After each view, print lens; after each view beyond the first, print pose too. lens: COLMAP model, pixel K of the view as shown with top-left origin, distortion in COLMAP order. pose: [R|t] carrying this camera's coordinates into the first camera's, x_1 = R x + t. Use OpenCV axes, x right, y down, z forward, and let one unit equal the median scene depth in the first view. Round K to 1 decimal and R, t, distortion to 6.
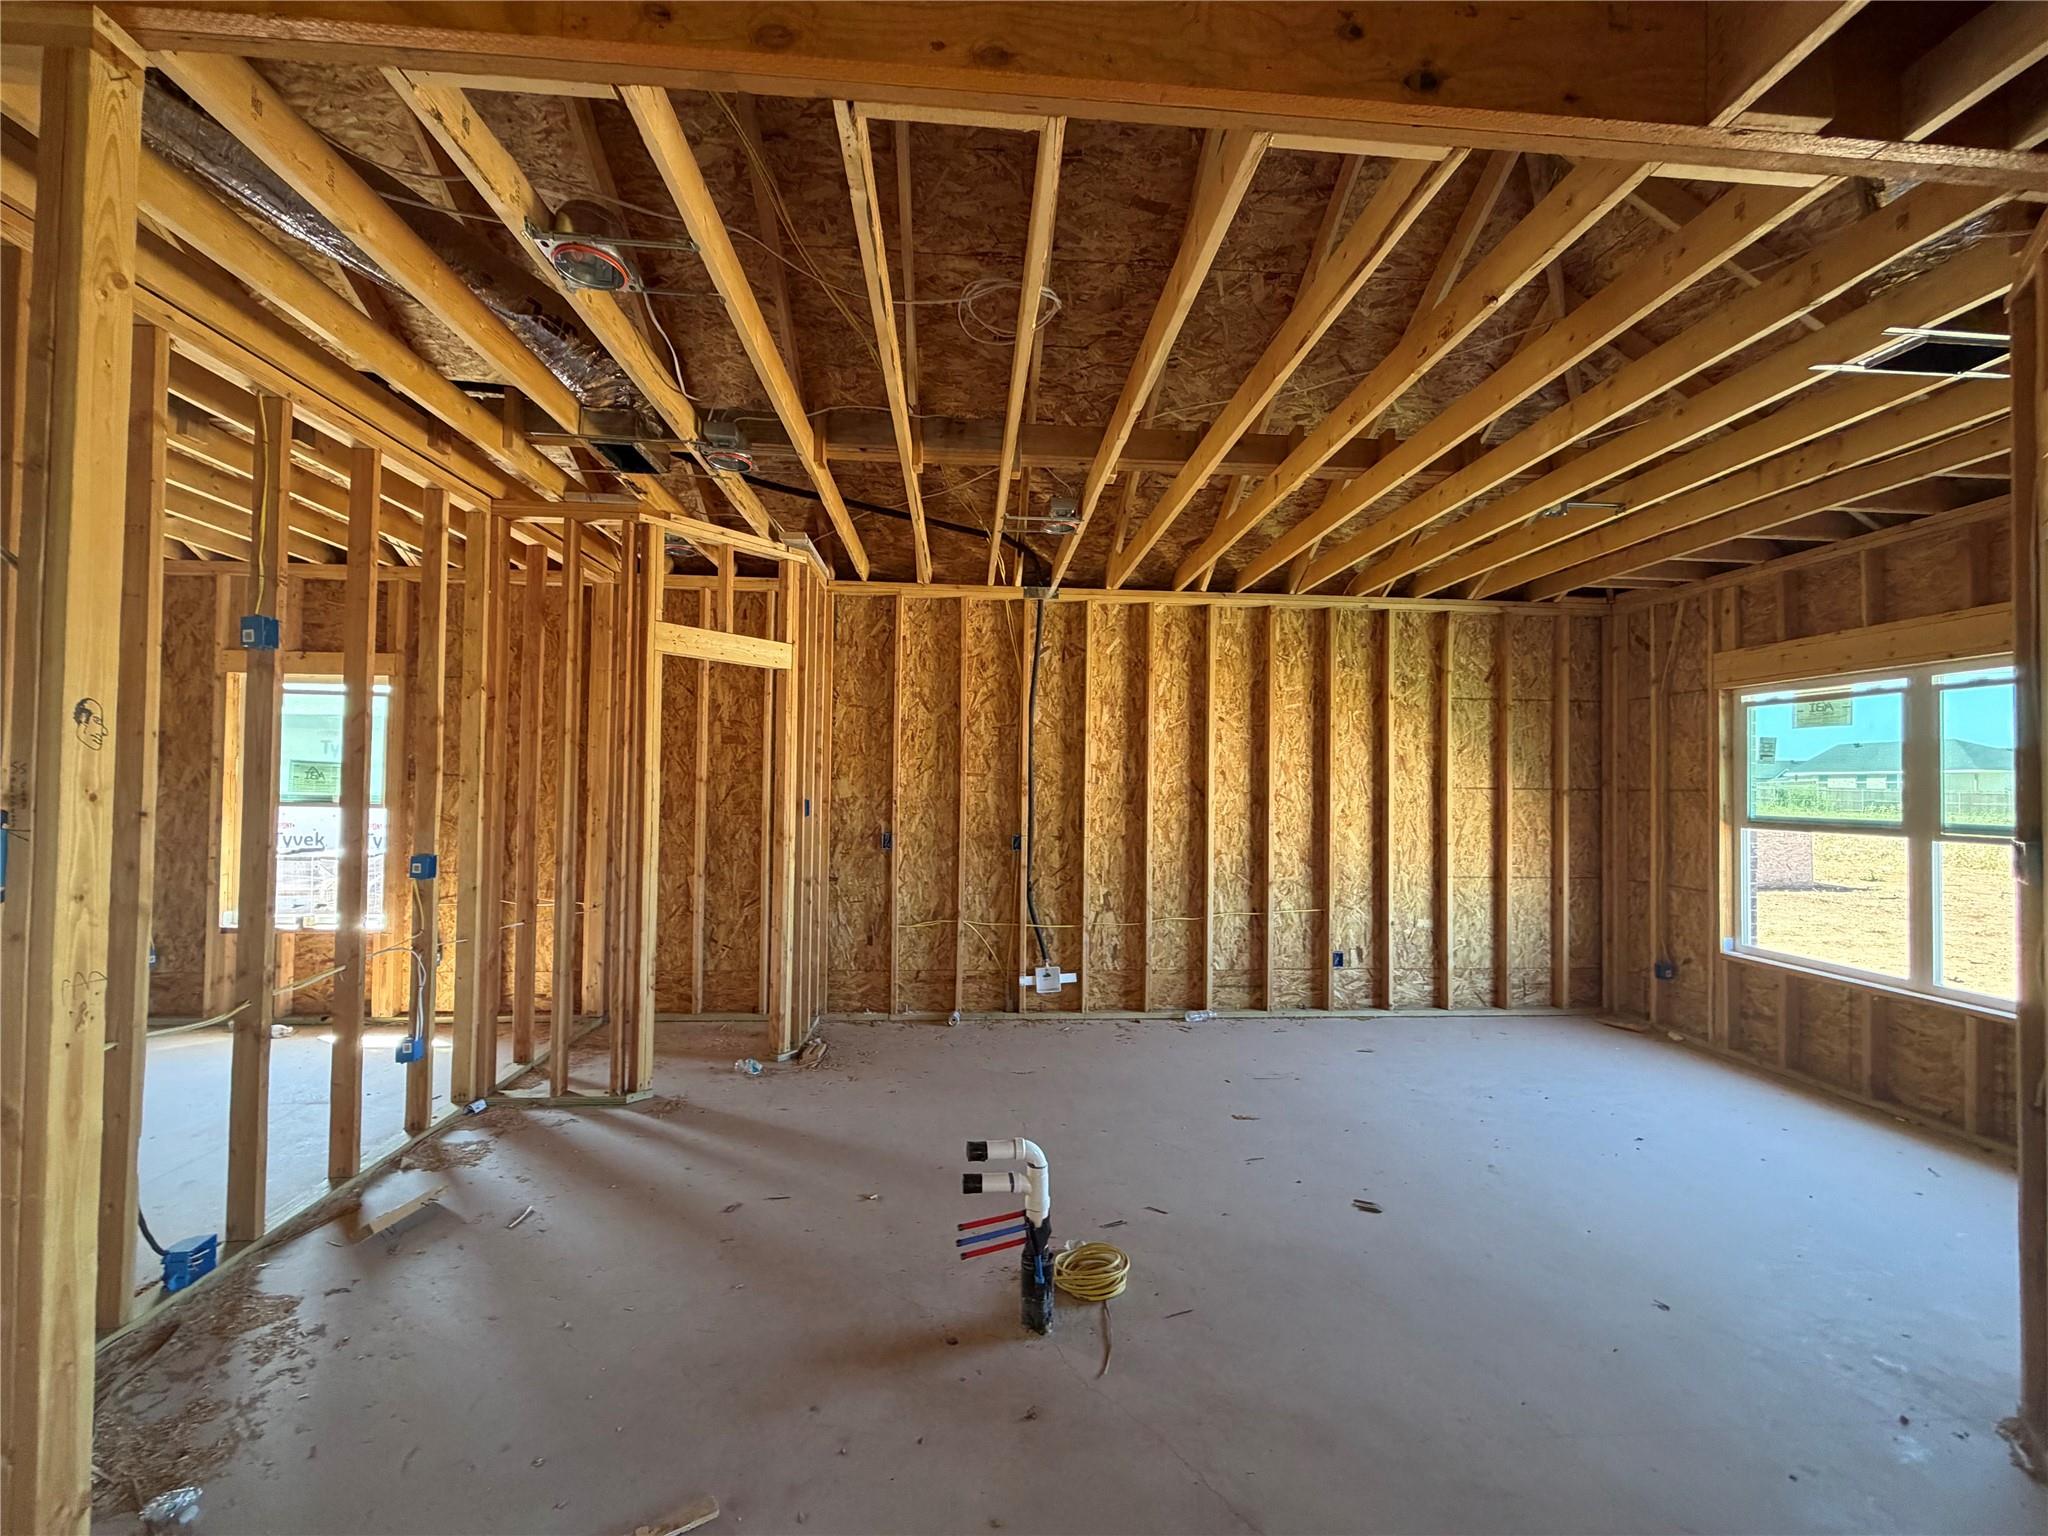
lens RADIAL K [[814.5, 0, 1017.4], [0, 814.5, 764.6], [0, 0, 1]] dist [0.001778, -0.000549]
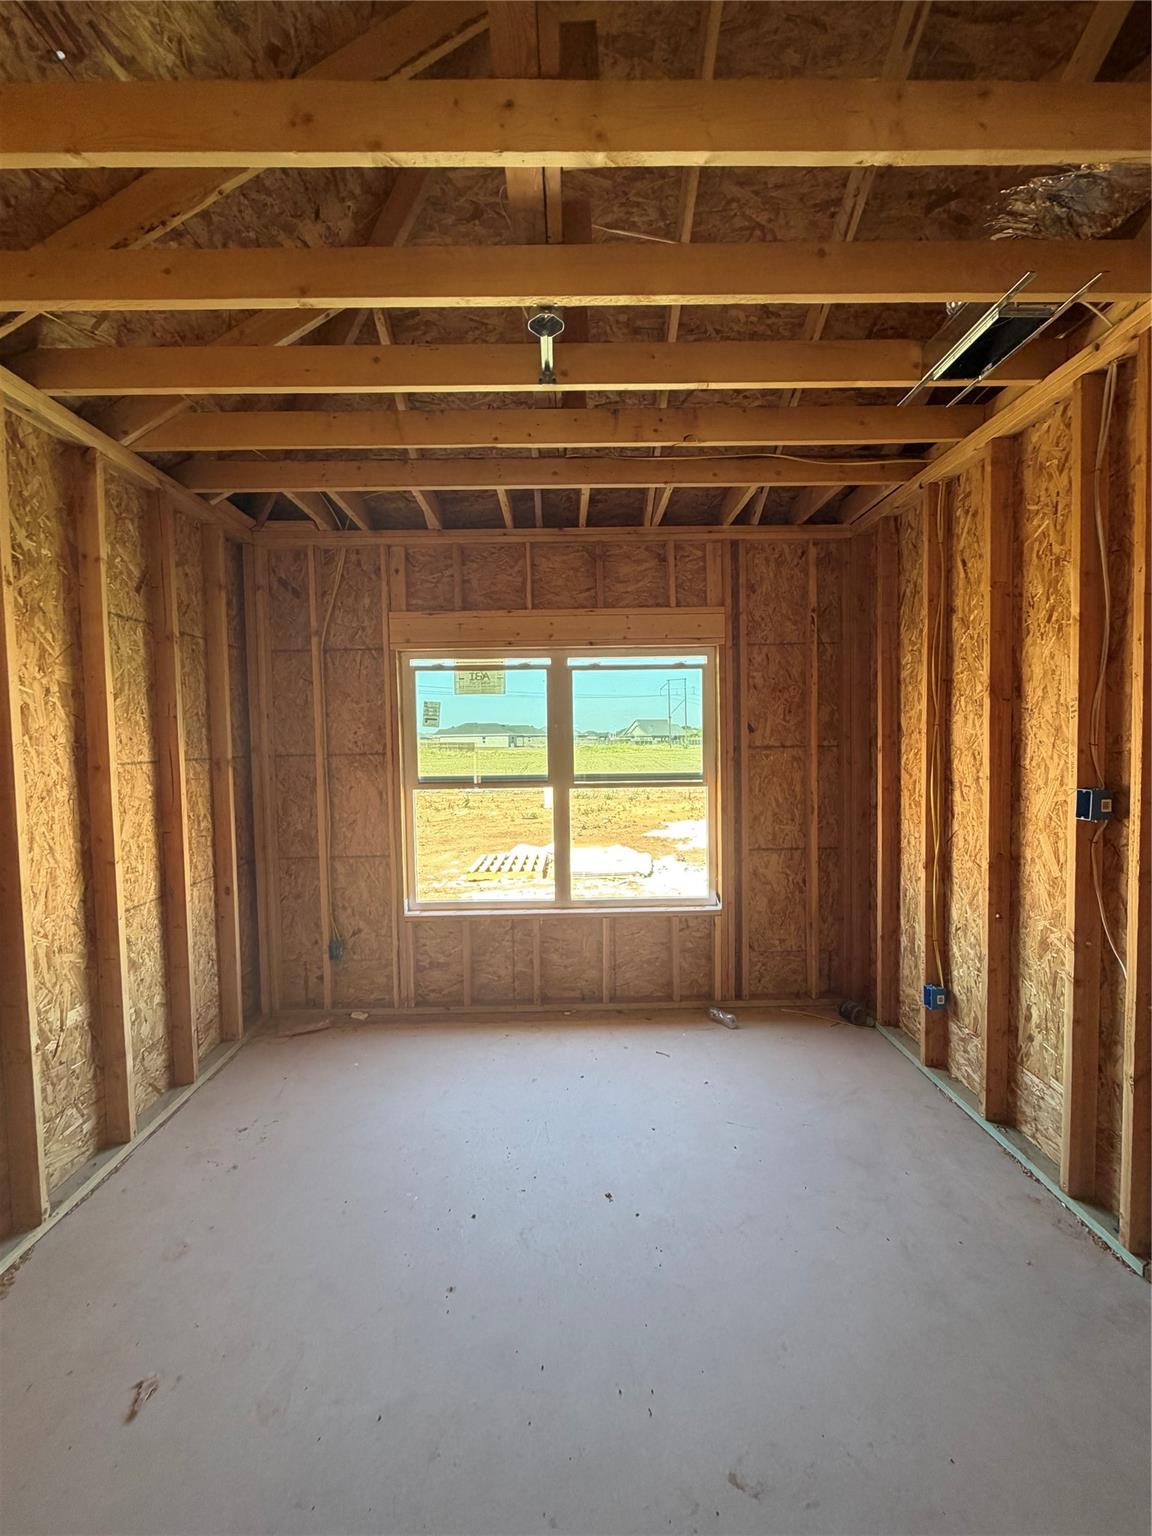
lens RADIAL K [[610.9, 0, 568.7], [0, 610.9, 765.1], [0, 0, 1]] dist [0.001778, -0.000549]
pose [[0.053138, -0.057304, 0.996942, 0.137520], [-0.006629, 0.998310, 0.057736, 0.001498], [-0.998565, -0.009677, 0.052669, 0.761926]]
